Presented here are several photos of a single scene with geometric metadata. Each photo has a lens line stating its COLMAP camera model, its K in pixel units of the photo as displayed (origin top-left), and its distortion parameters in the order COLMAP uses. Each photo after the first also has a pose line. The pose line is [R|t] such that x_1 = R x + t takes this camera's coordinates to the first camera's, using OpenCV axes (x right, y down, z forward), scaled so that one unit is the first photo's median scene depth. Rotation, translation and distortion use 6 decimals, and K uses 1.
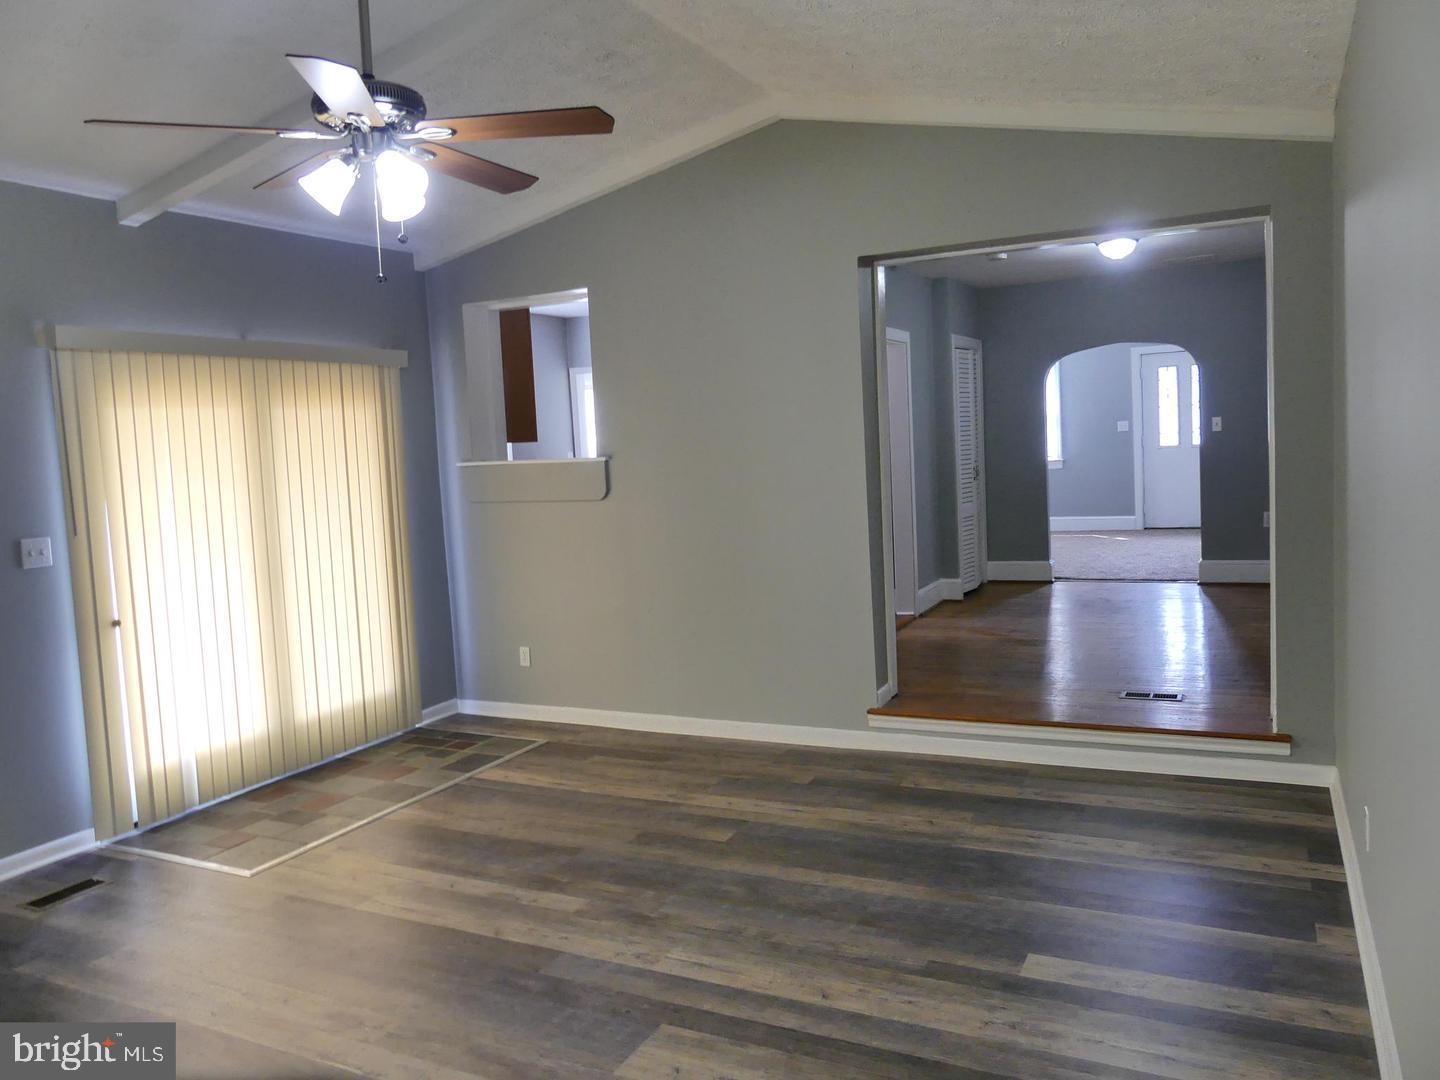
lens RADIAL K [[1063.0, 0, 731.1], [0, 1063.0, 535.7], [0, 0, 1]] dist [-0.014963, -0.010514]
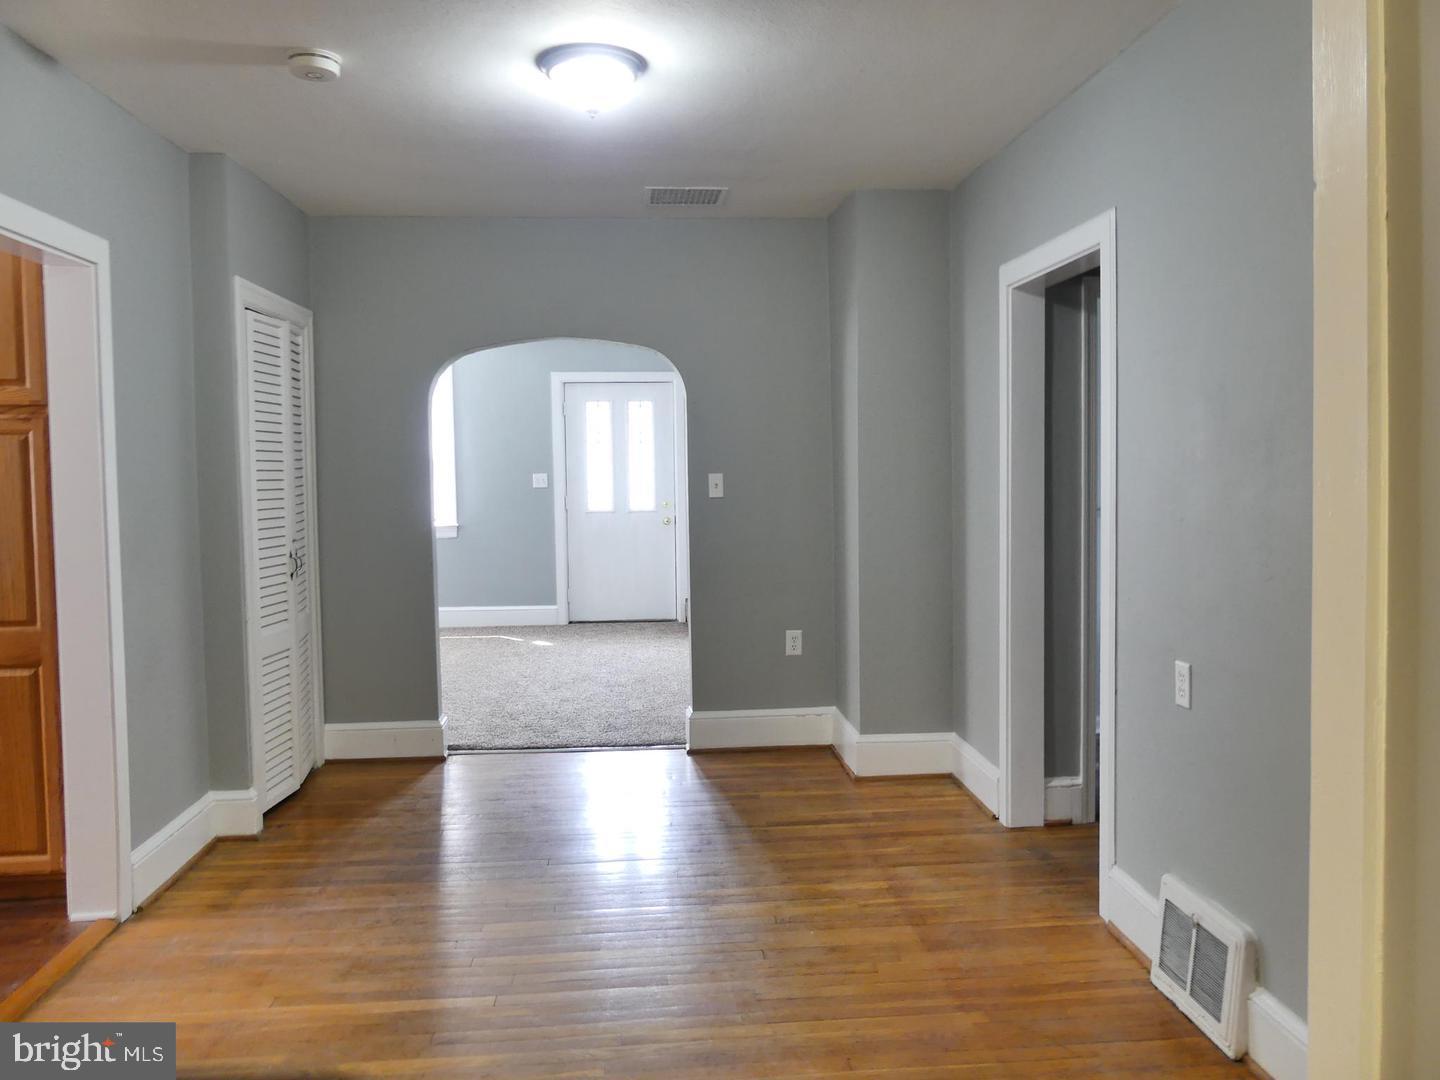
lens RADIAL K [[1063.0, 0, 731.1], [0, 1063.0, 535.7], [0, 0, 1]] dist [-0.014963, -0.010514]
pose [[0.846894, 0.011931, 0.531628, 0.136701], [0.012413, 0.999032, -0.042194, -0.048054], [-0.531617, 0.042333, 0.845926, 0.456843]]
